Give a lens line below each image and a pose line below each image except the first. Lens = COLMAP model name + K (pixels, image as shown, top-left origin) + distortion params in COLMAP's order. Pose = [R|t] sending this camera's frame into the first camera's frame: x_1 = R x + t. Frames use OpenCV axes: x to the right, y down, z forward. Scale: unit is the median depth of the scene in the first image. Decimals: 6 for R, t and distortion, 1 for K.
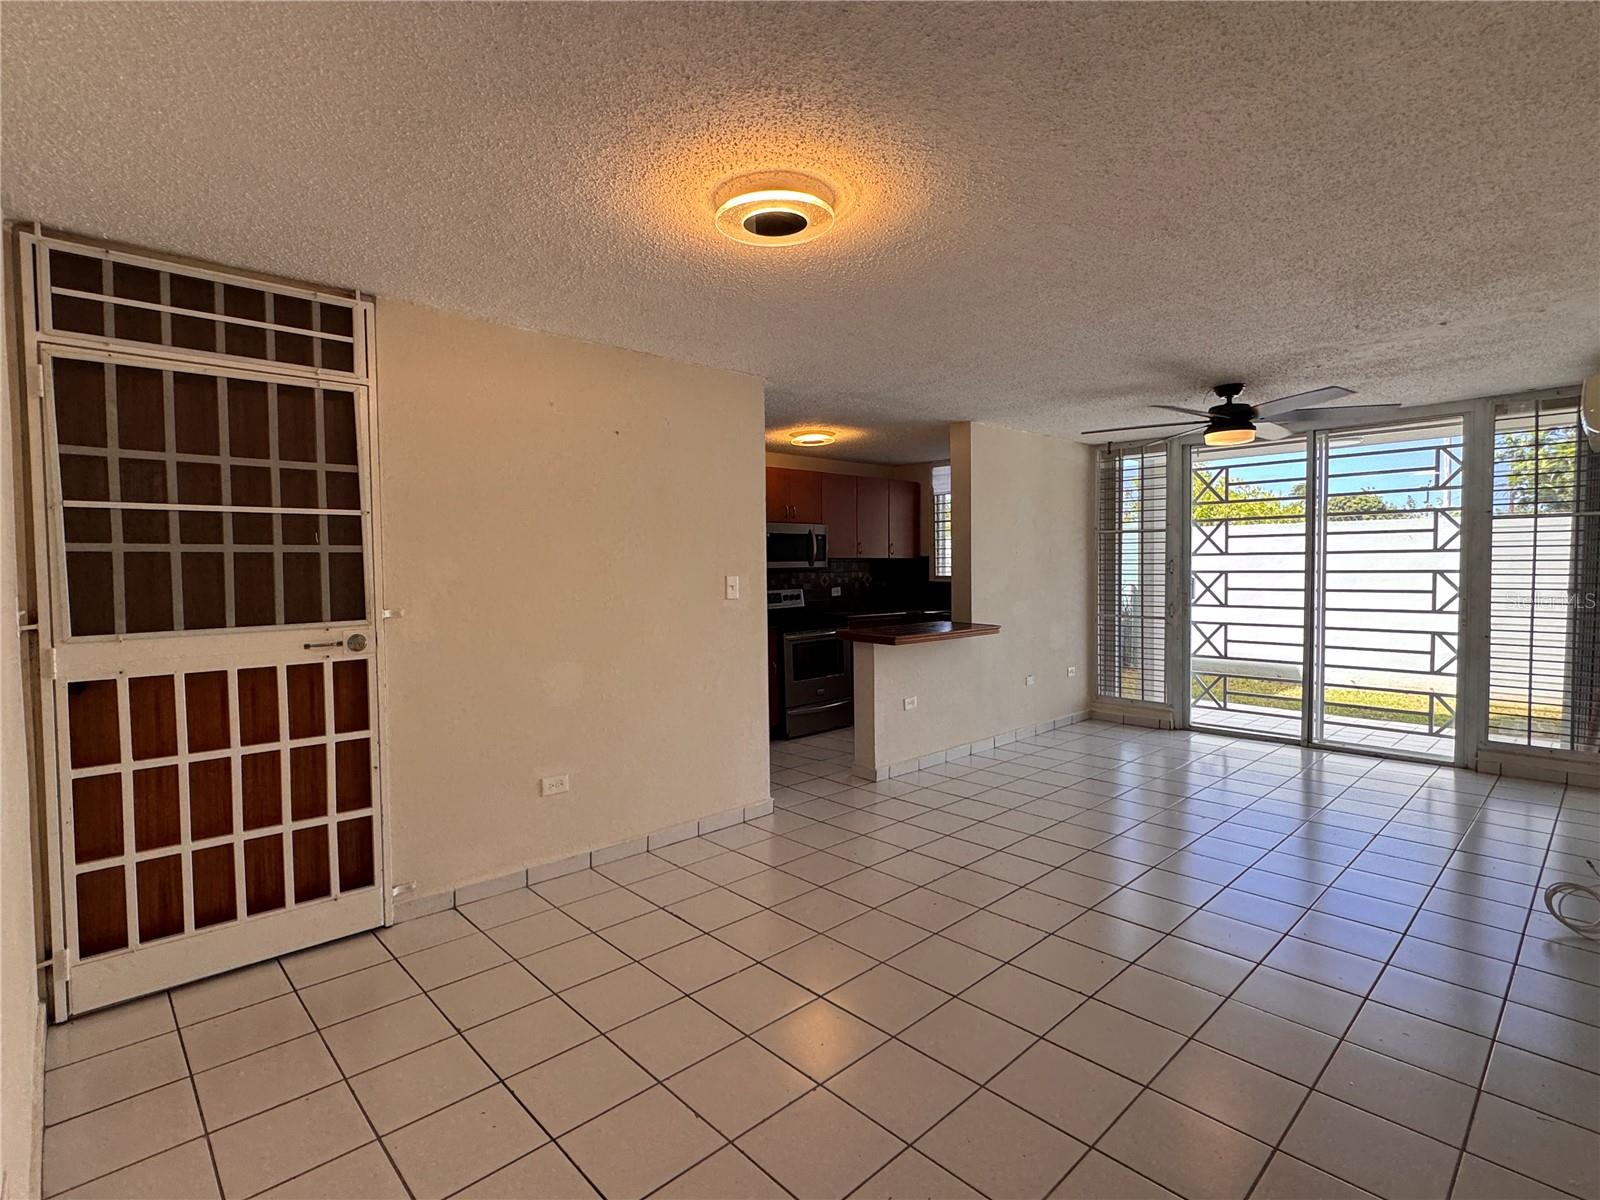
lens RADIAL K [[787.9, 0, 794.1], [0, 787.9, 595.1], [0, 0, 1]] dist [-0.004321, 0.001553]
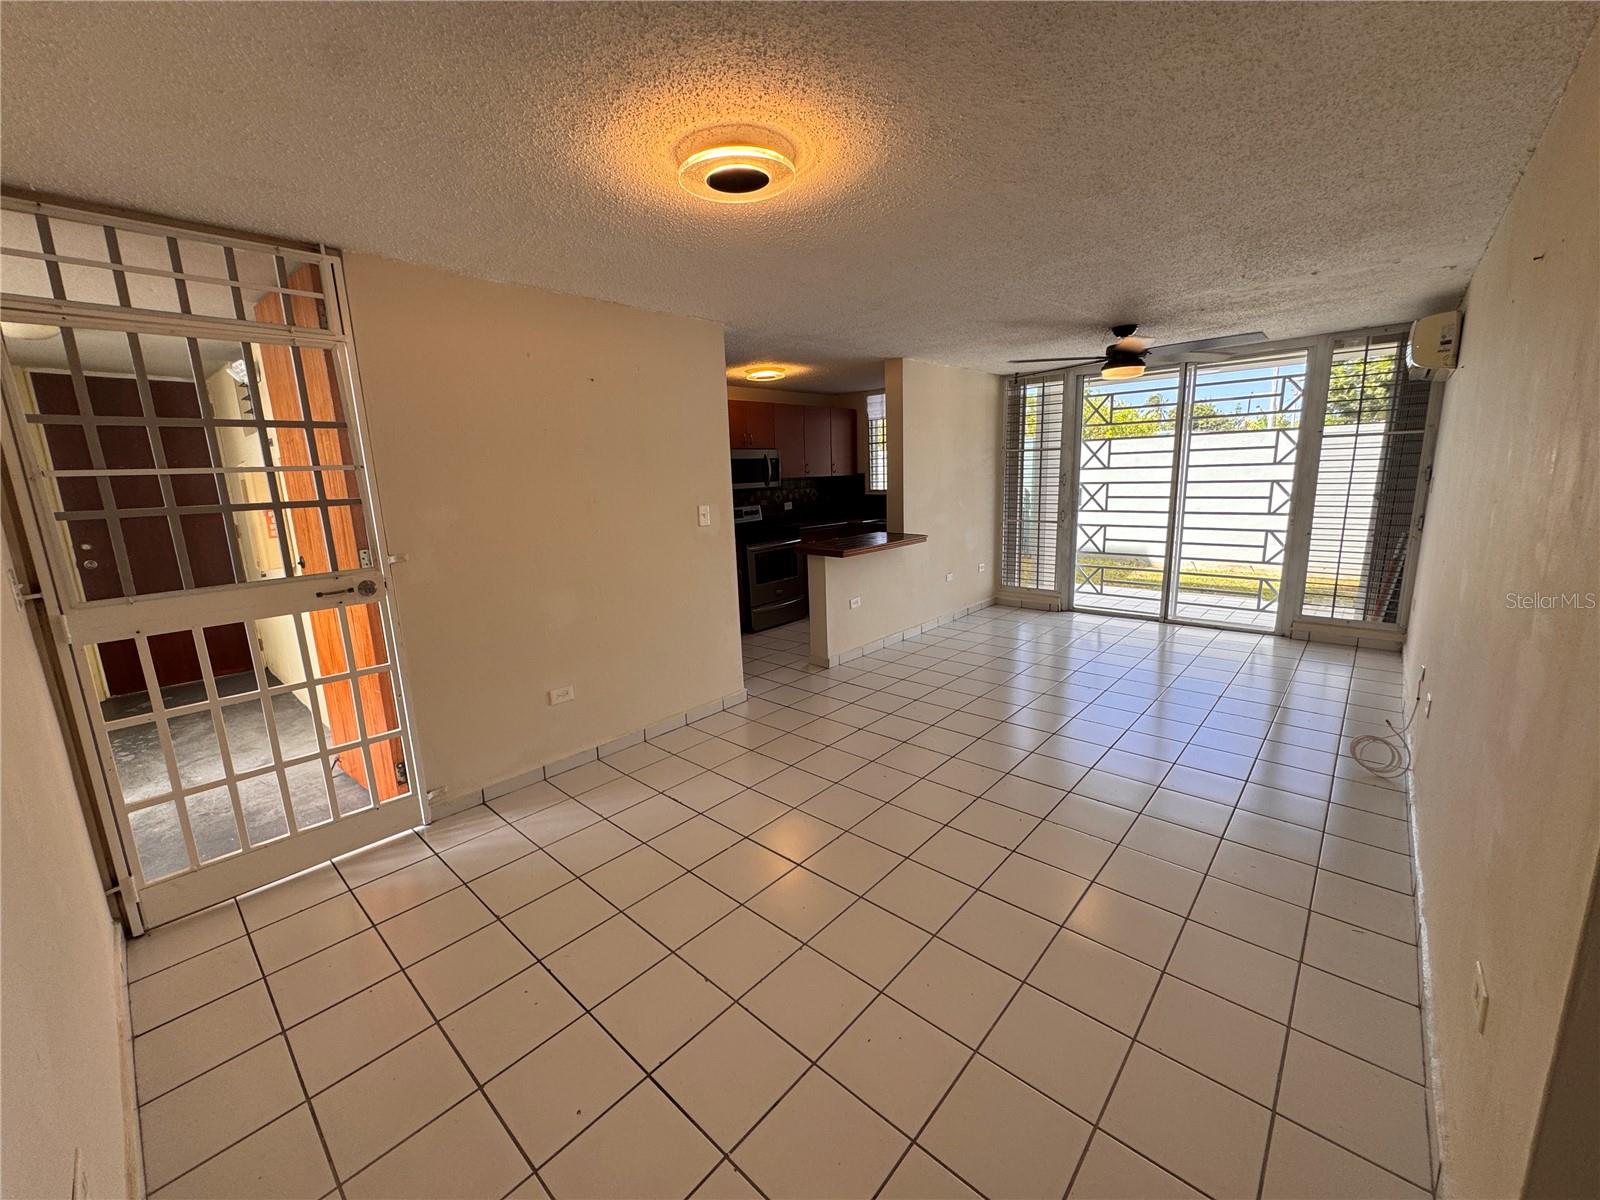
lens RADIAL K [[638.3, 0, 797.5], [0, 638.3, 596.8], [0, 0, 1]] dist [-0.002758, 0.000325]
pose [[0.996553, -0.039402, 0.073002, -0.012727], [0.027526, 0.987203, 0.157073, -0.029930], [-0.078257, -0.154522, 0.984885, 0.043661]]
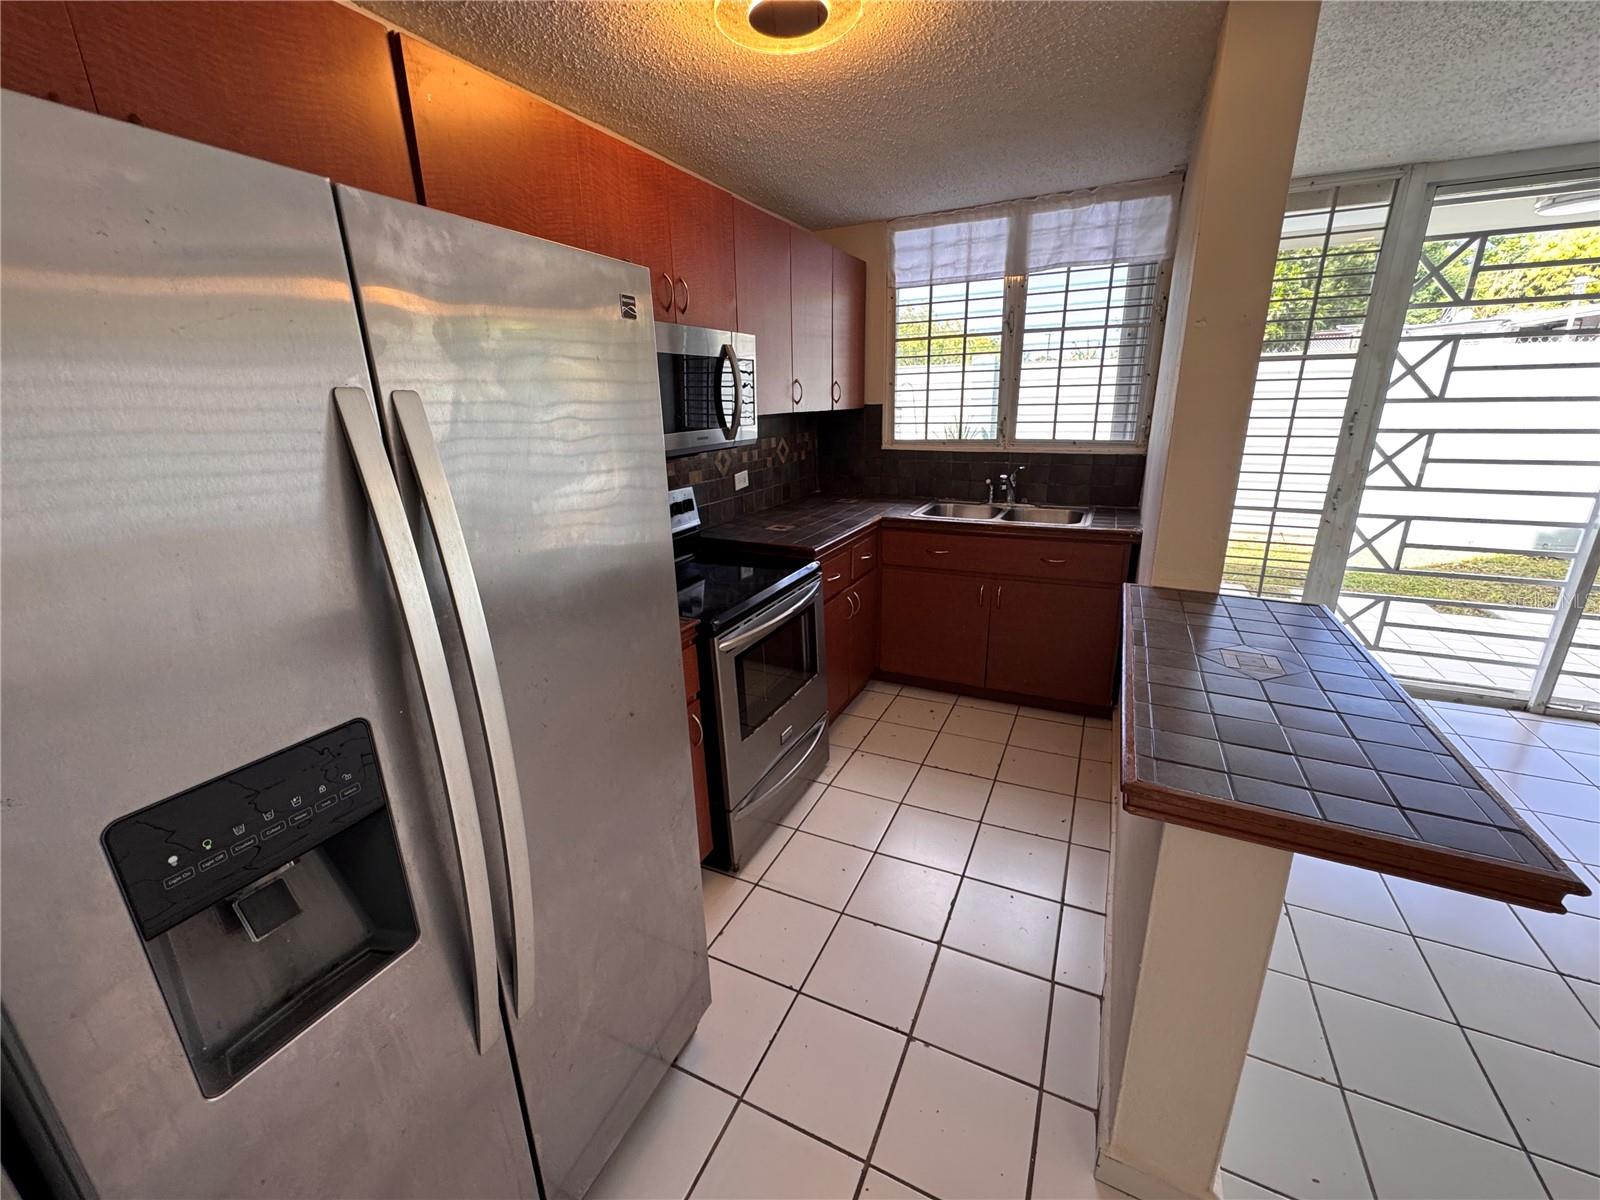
lens RADIAL K [[638.3, 0, 803.9], [0, 638.3, 597.2], [0, 0, 1]] dist [-0.002758, 0.000325]
pose [[0.931609, -0.118771, 0.343509, -0.092208], [0.025008, 0.963808, 0.265423, -0.060877], [-0.362601, -0.238680, 0.900862, 0.893754]]
